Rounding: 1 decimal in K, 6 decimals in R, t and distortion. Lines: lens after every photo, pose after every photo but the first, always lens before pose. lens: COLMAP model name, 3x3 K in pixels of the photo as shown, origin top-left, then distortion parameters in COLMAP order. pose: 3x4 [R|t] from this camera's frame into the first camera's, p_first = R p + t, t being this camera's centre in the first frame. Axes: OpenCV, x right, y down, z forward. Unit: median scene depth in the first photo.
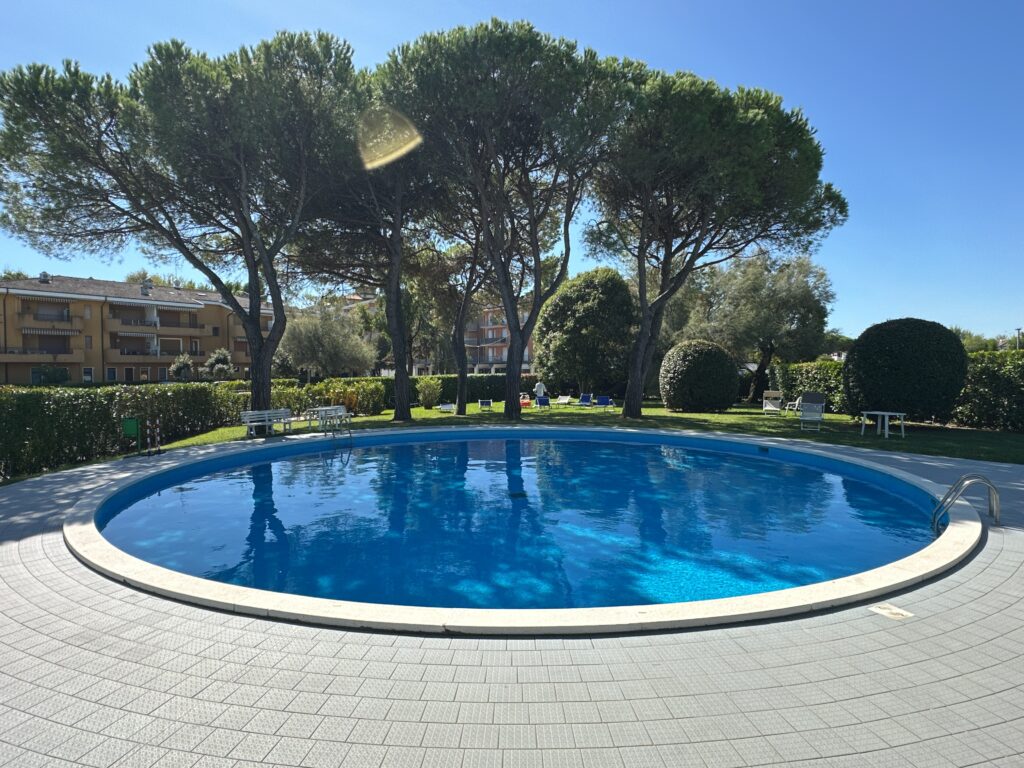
lens RADIAL K [[568.7, 0, 513.2], [0, 568.7, 378.9], [0, 0, 1]] dist [-0.002711, -0.000776]
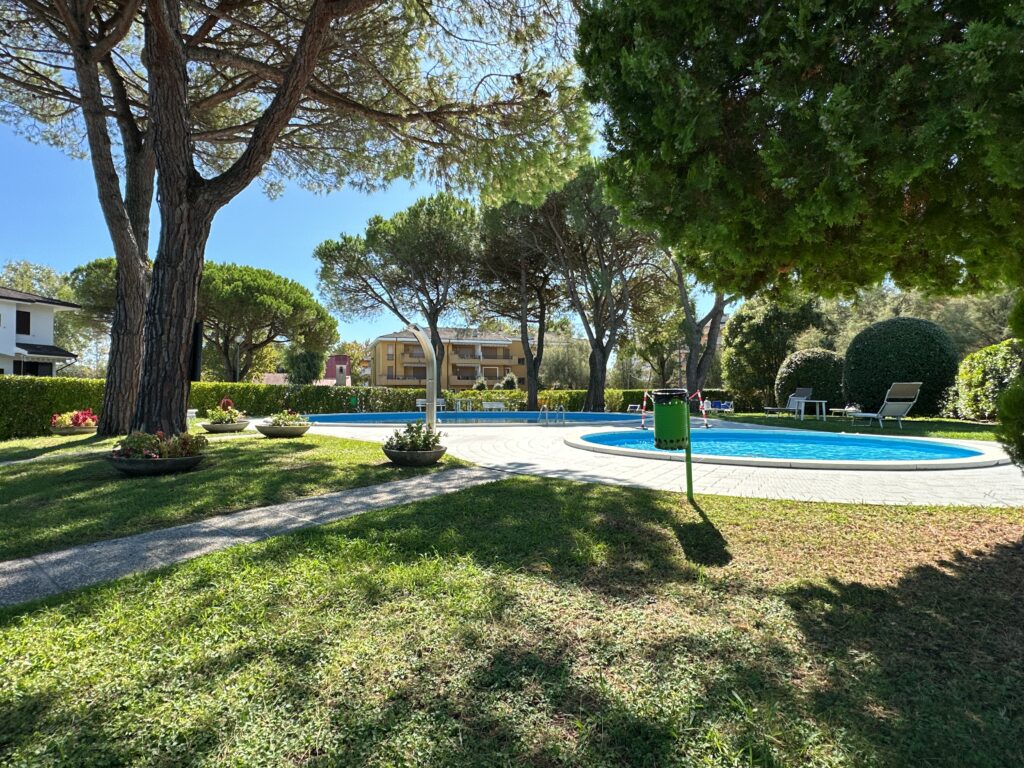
lens RADIAL K [[568.7, 0, 511.8], [0, 568.7, 384.4], [0, 0, 1]] dist [-0.002711, -0.000776]
pose [[0.823826, -0.013569, -0.566680, 0.228533], [-0.009812, 0.999222, -0.038190, 0.022798], [0.566757, 0.037022, 0.823052, -0.095422]]
